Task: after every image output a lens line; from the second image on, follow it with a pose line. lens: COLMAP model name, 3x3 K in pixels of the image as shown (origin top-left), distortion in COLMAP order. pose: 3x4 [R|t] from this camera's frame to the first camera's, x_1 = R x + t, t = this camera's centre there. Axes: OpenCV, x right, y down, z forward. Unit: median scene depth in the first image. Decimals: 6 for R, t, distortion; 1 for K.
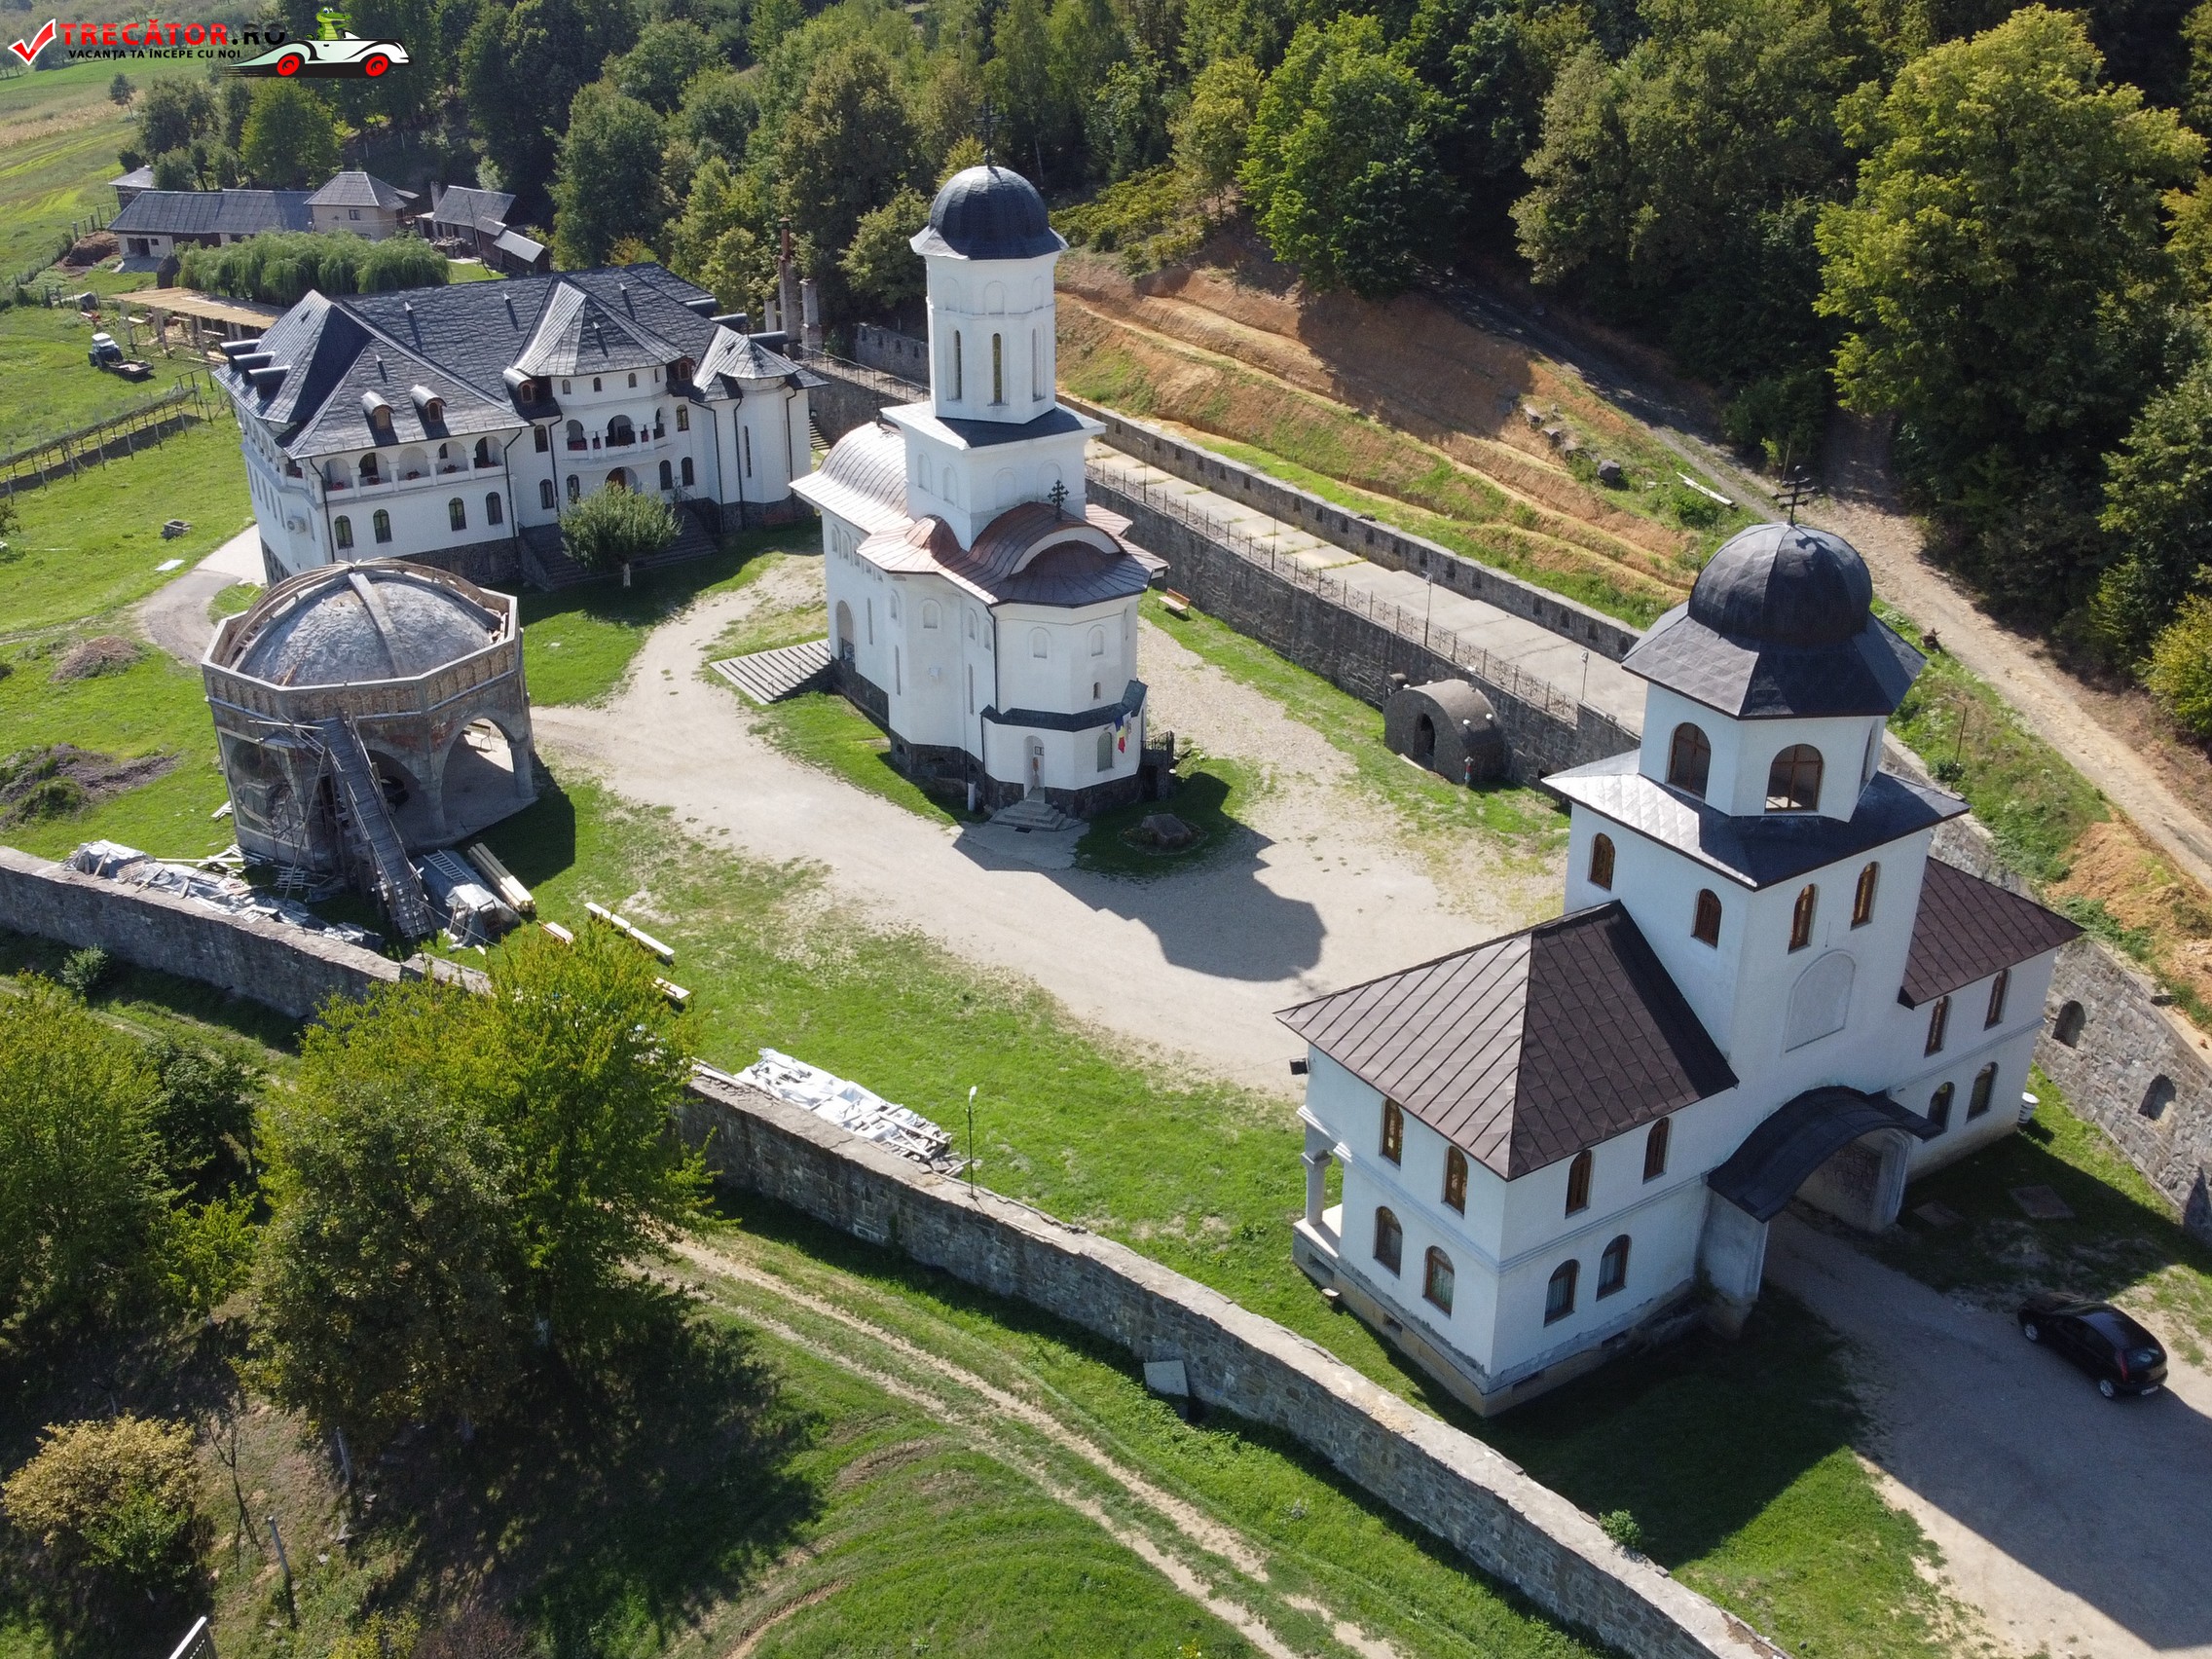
lens RADIAL K [[2230.9, 0, 1096.0], [0, 2230.9, 831.3], [0, 0, 1]] dist [-0.008162, 0.000000]
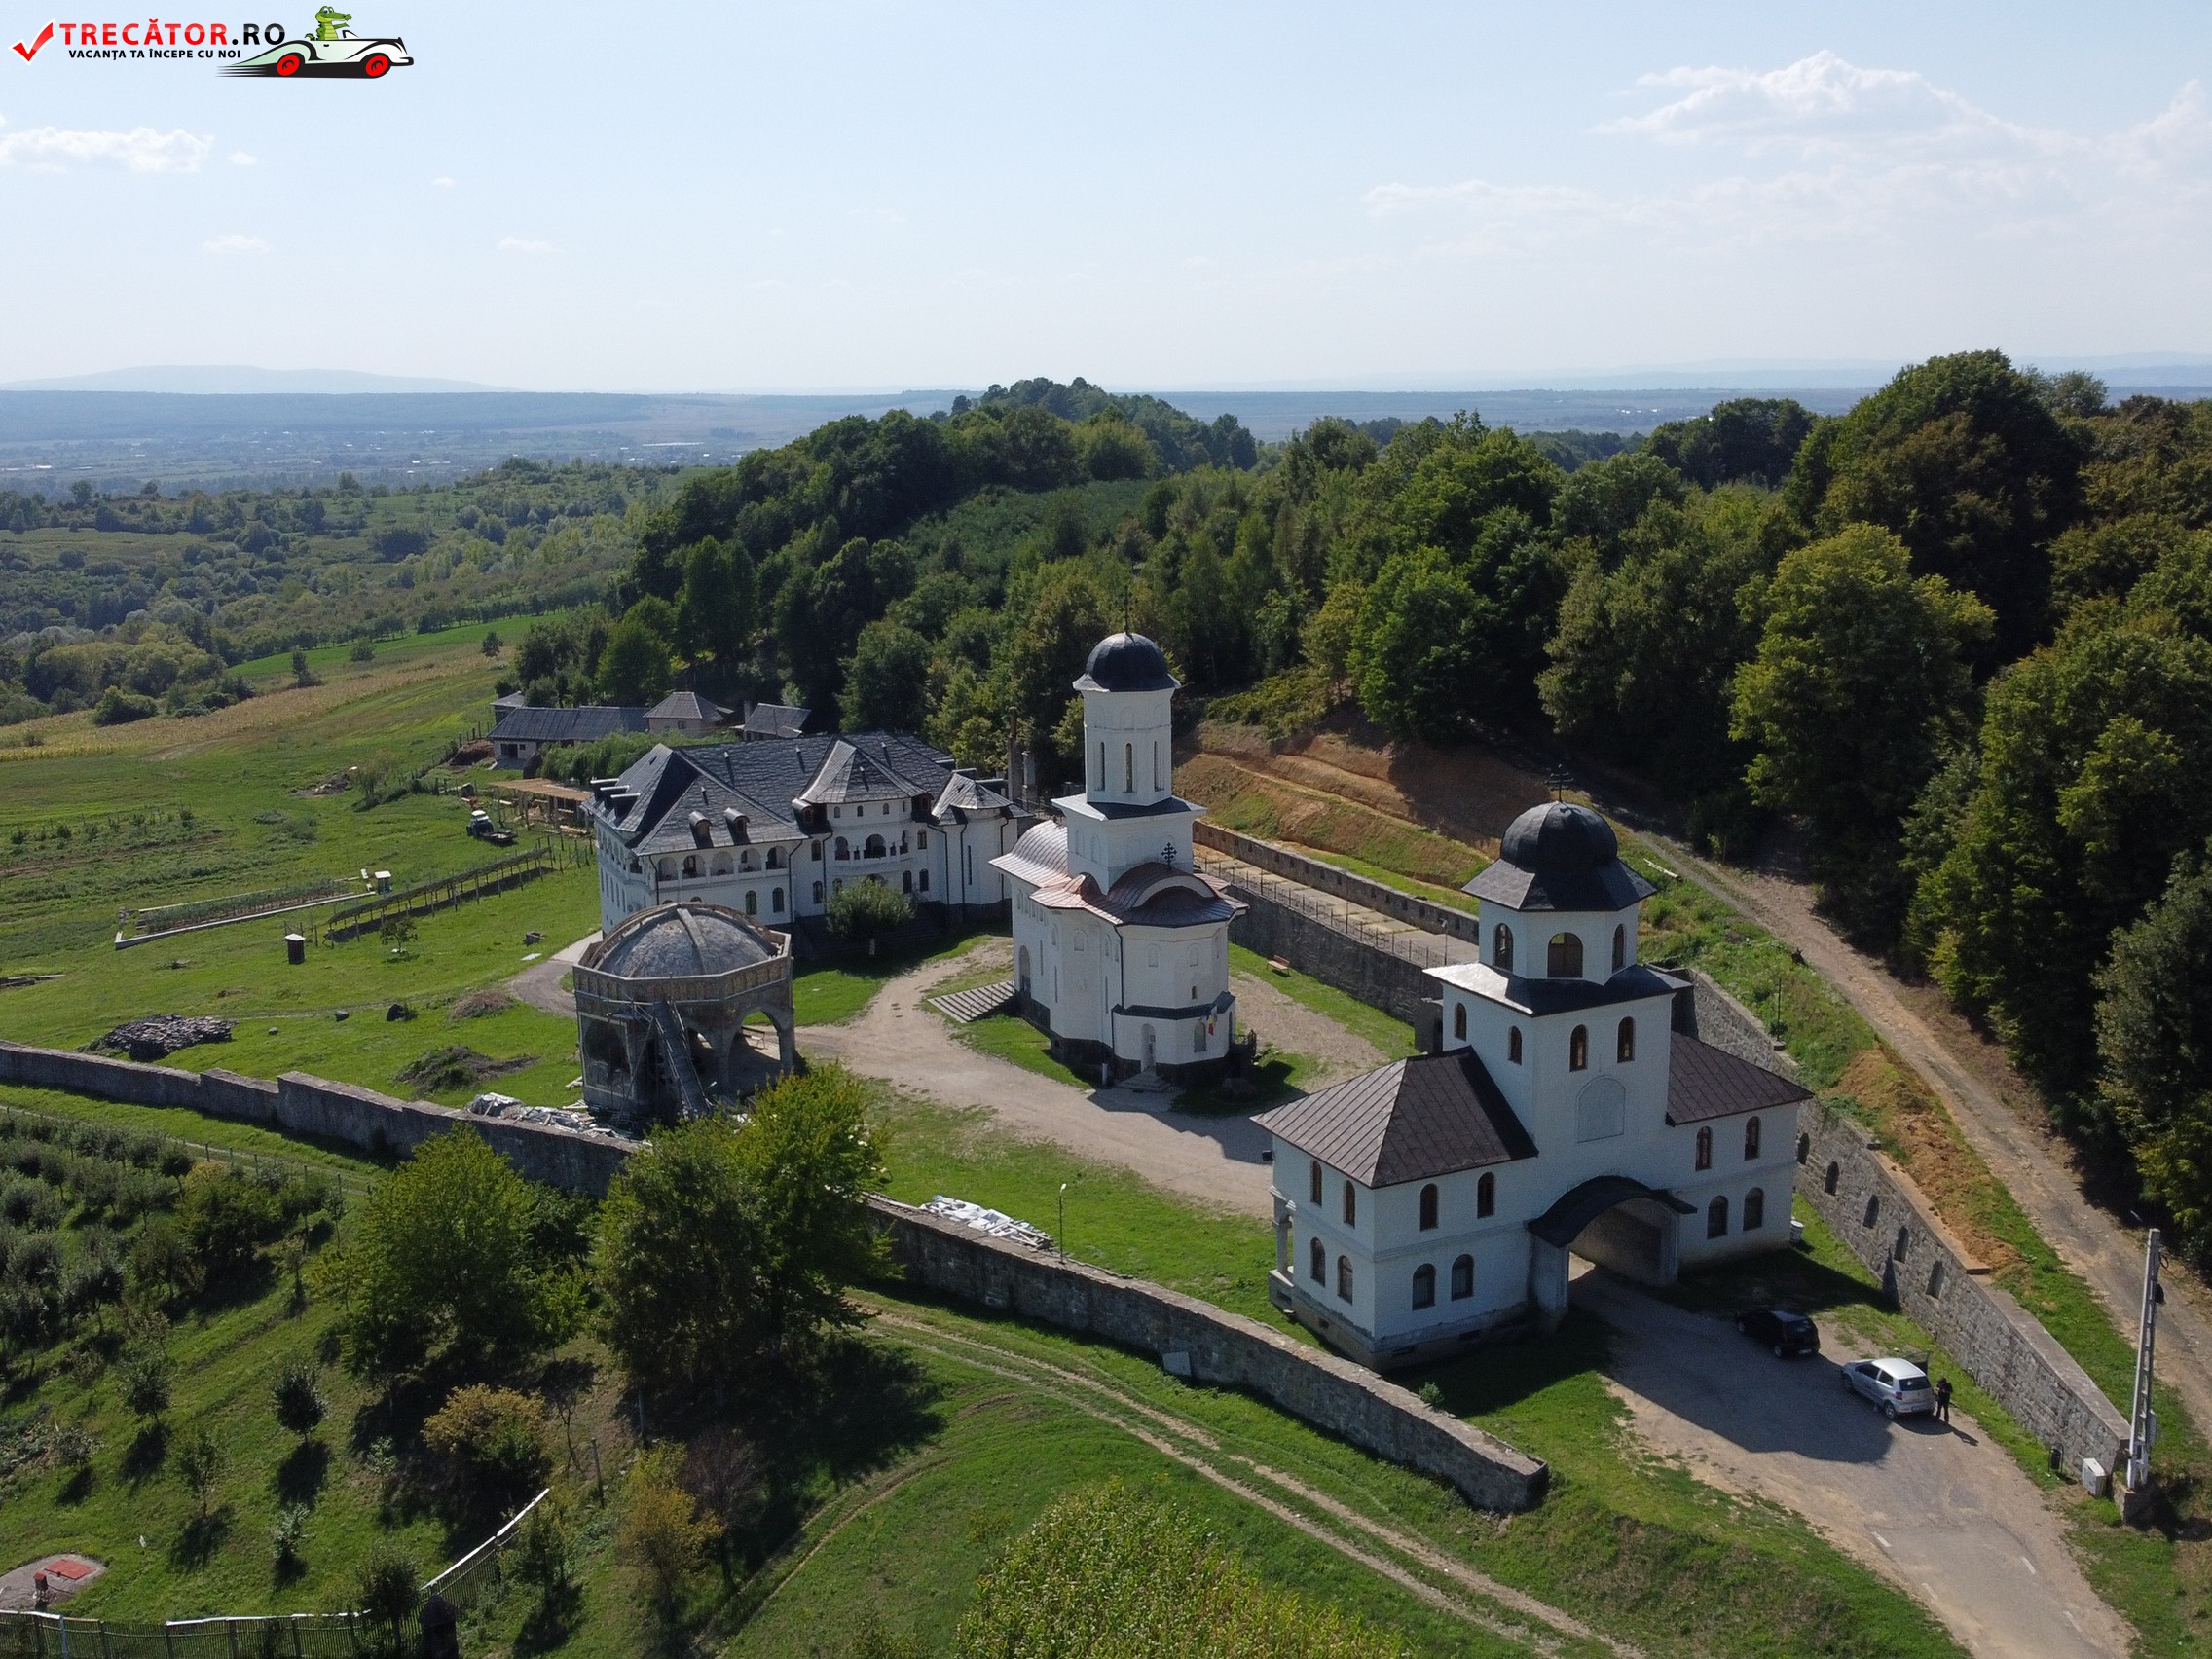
lens RADIAL K [[2230.9, 0, 1095.6], [0, 2230.9, 834.3], [0, 0, 1]] dist [-0.008162, 0.000000]
pose [[0.992870, 0.007448, -0.118968, 0.101327], [-0.036165, 0.969826, -0.241102, 0.174082], [0.113582, 0.243685, 0.963180, -0.359971]]
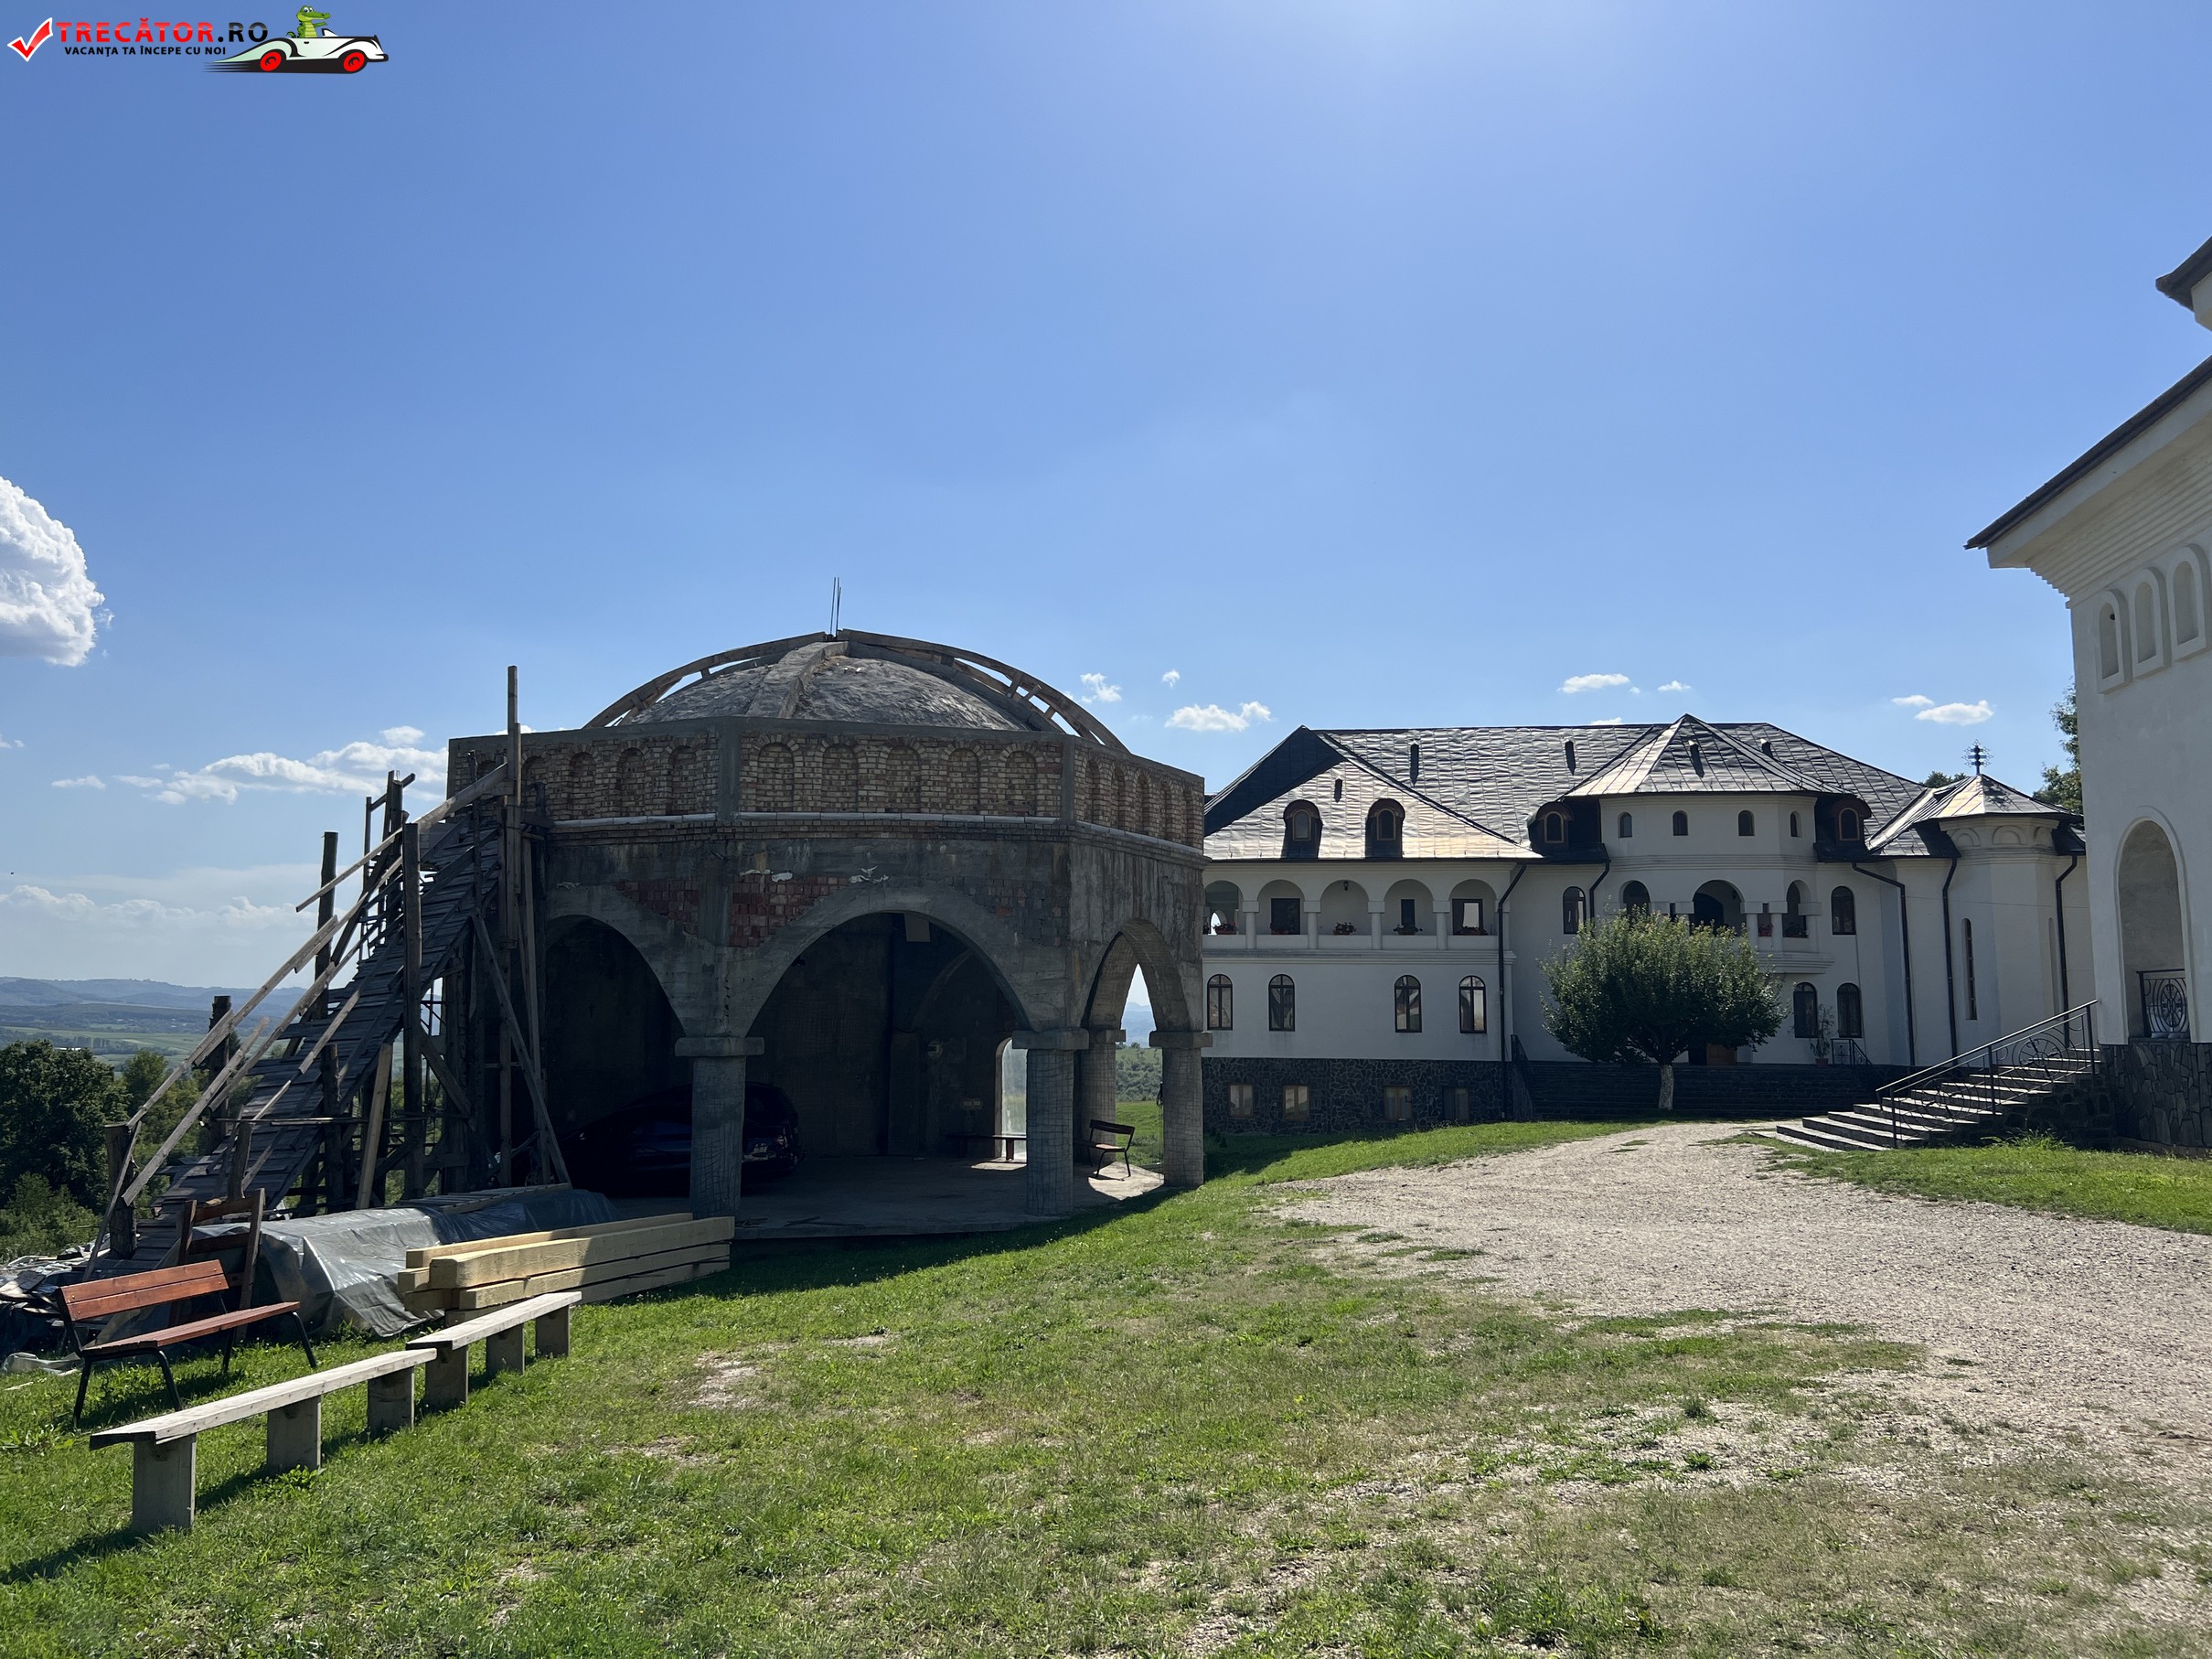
lens RADIAL K [[1669.2, 0, 1101.6], [0, 1669.2, 811.2], [0, 0, 1]] dist [0.037339, -0.045115]
pose [[0.773489, -0.074003, -0.629474, -0.085729], [-0.280958, 0.850215, -0.445192, 0.046717], [0.568134, 0.521207, 0.636841, 0.842924]]
